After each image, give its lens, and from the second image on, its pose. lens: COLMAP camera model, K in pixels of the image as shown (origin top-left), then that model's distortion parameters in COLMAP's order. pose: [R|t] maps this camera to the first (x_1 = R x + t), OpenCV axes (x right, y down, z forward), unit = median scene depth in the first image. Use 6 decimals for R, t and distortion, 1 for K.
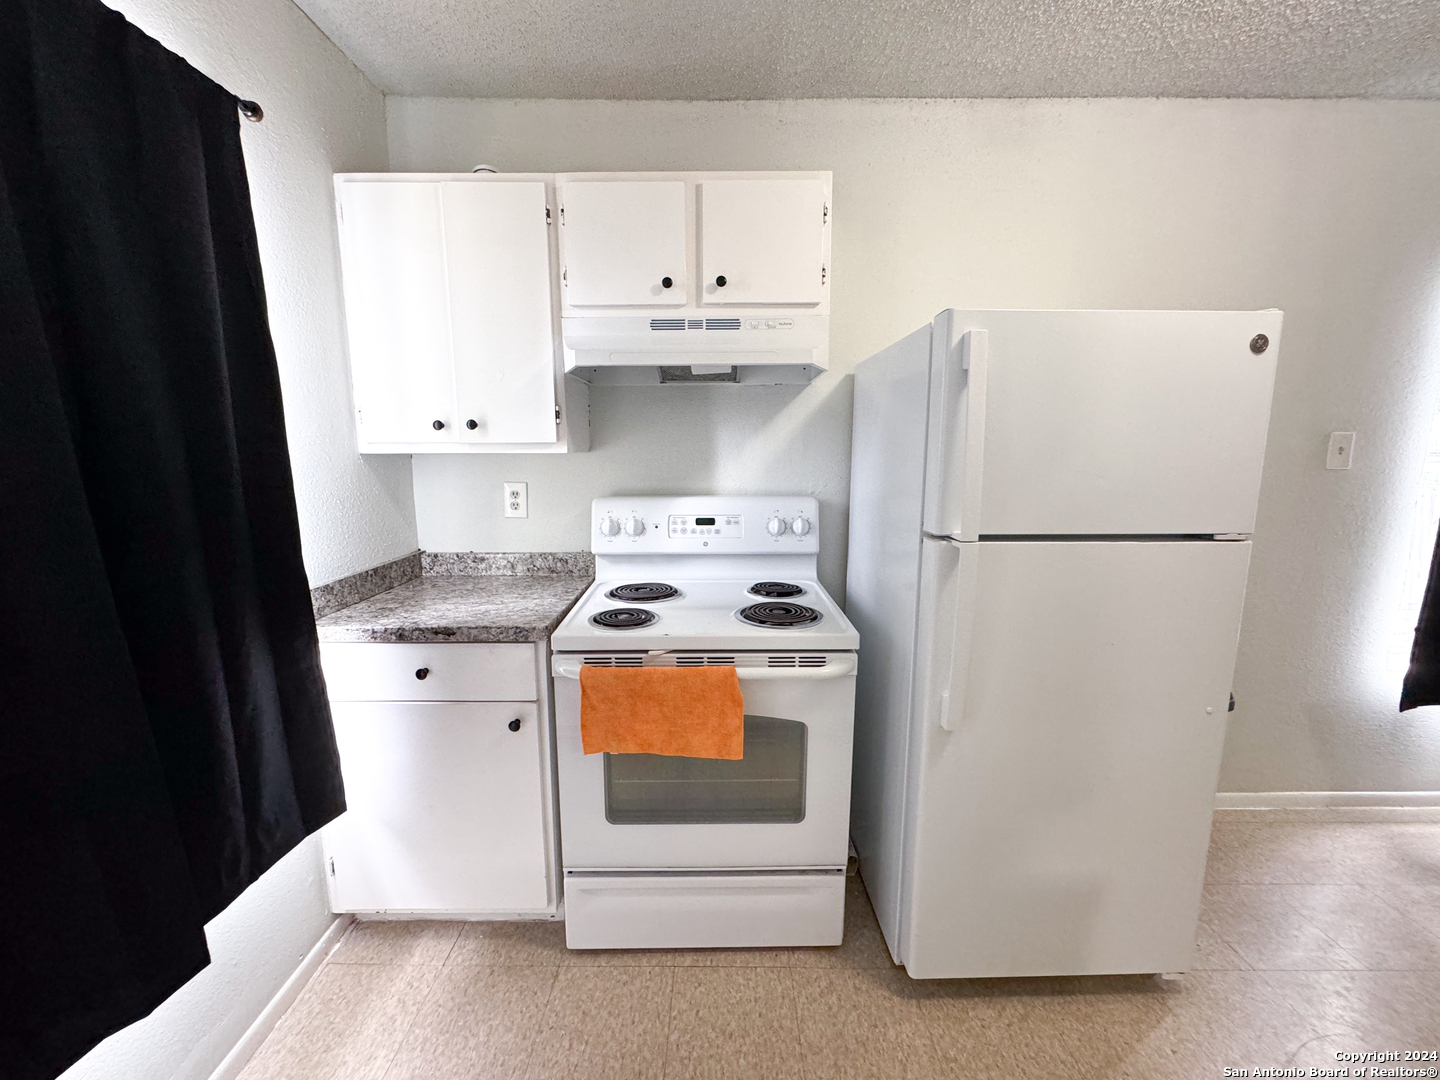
lens RADIAL K [[581.6, 0, 715.5], [0, 581.6, 534.3], [0, 0, 1]] dist [-0.009455, -0.000511]
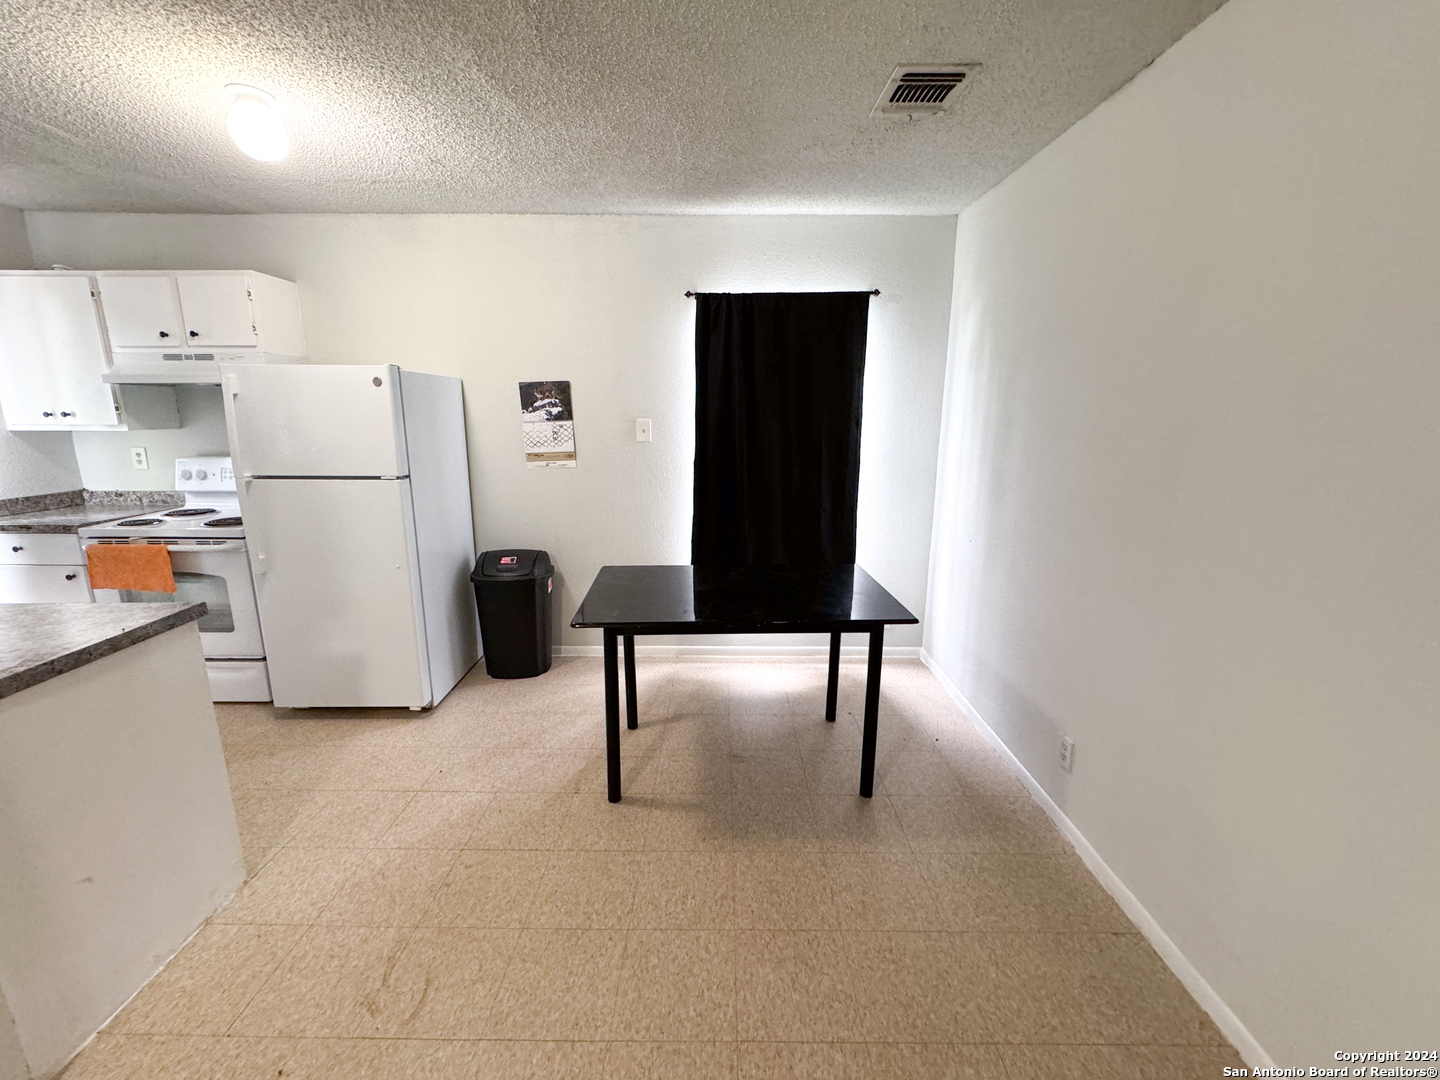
lens RADIAL K [[581.6, 0, 715.5], [0, 581.6, 534.3], [0, 0, 1]] dist [-0.009455, -0.000511]
pose [[0.999857, 0.006159, 0.015730, 1.388068], [-0.007114, 0.998087, 0.061416, 0.047998], [-0.015321, -0.061519, 0.997988, -0.716685]]
